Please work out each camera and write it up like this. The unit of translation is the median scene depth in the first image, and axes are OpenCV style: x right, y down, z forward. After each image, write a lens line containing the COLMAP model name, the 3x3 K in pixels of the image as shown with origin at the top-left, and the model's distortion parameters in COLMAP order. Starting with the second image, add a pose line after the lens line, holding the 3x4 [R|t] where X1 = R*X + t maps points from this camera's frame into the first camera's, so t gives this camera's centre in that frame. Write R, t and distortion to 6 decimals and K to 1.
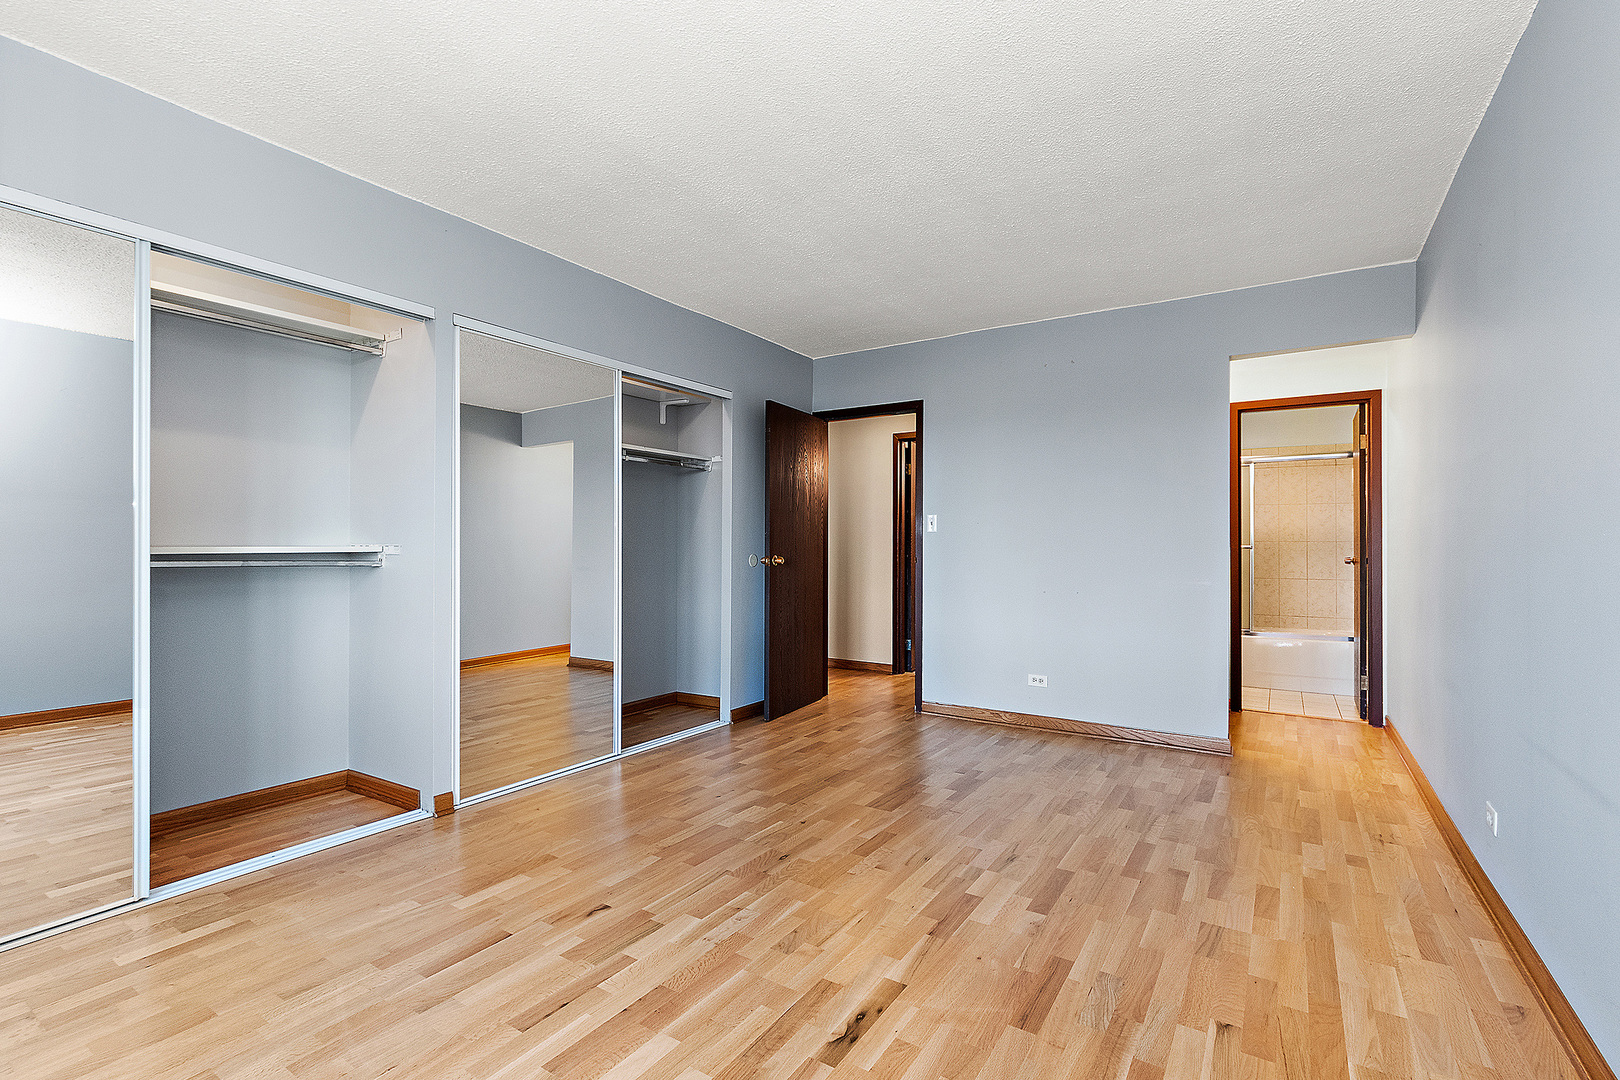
lens RADIAL K [[722.9, 0, 810.9], [0, 722.9, 545.7], [0, 0, 1]] dist [-0.006740, 0.000734]
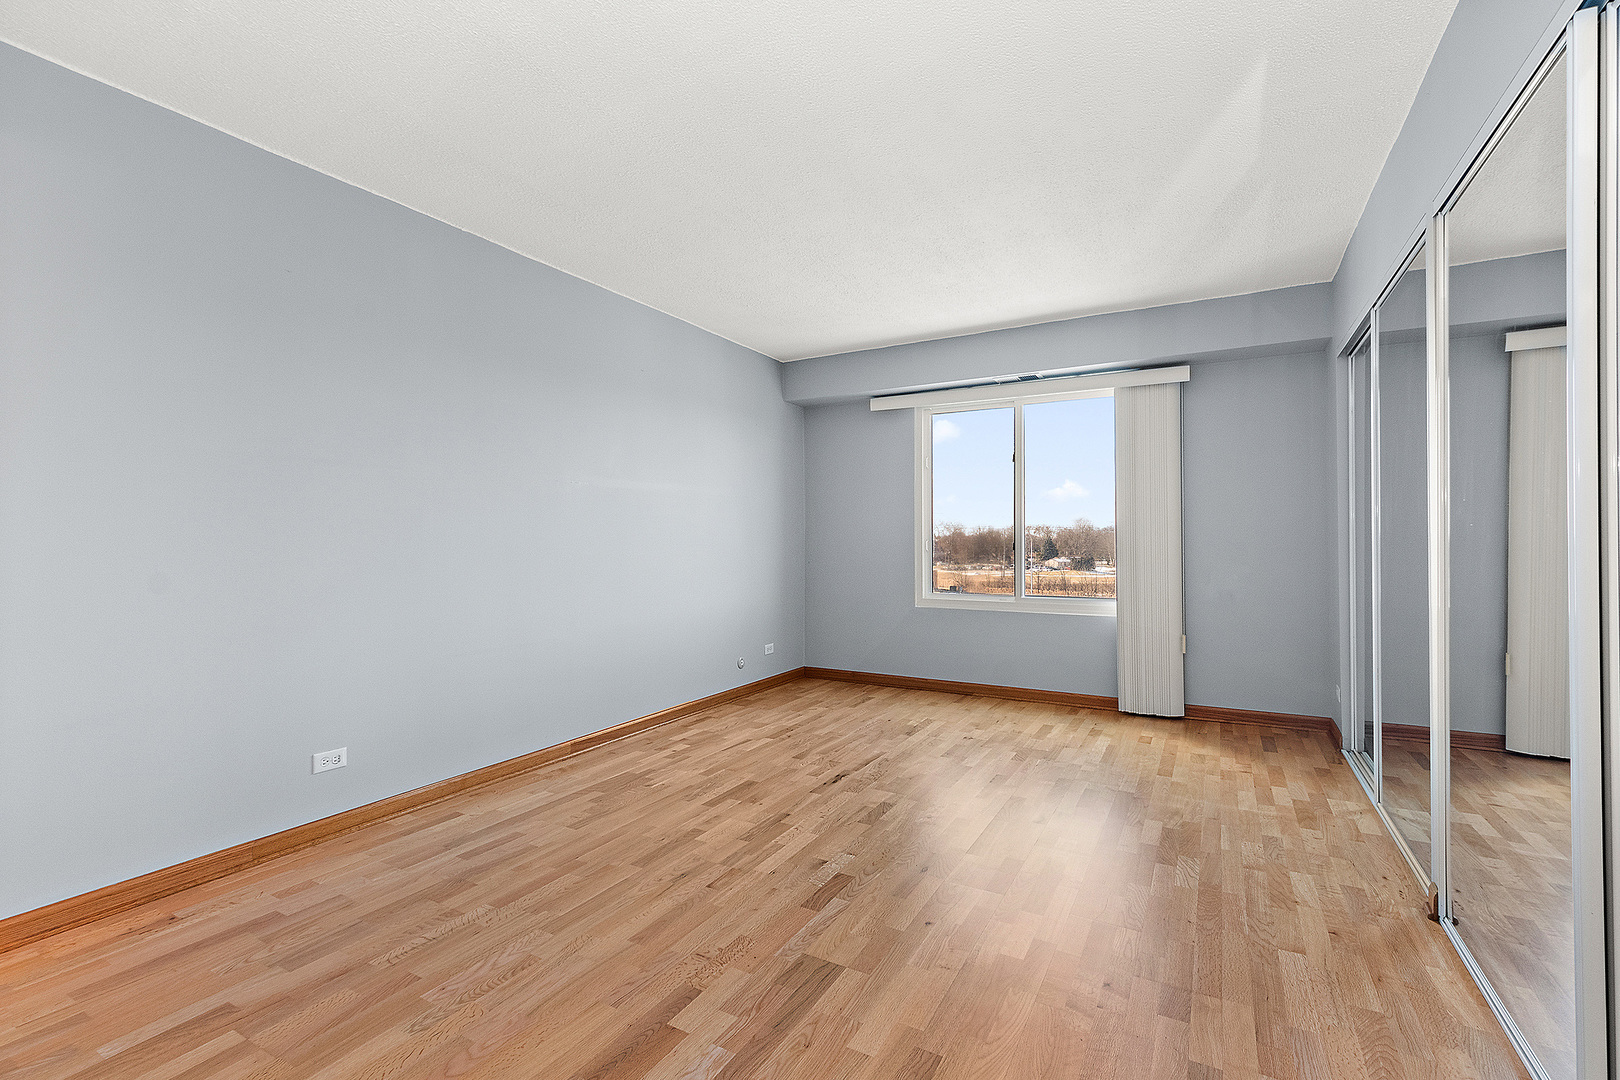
lens RADIAL K [[722.9, 0, 815.6], [0, 722.9, 540.4], [0, 0, 1]] dist [-0.006740, 0.000734]
pose [[-0.997304, 0.004034, -0.073269, 0.173023], [0.004009, 0.999992, 0.000486, 0.002995], [0.073271, 0.000191, -0.997312, 1.945312]]
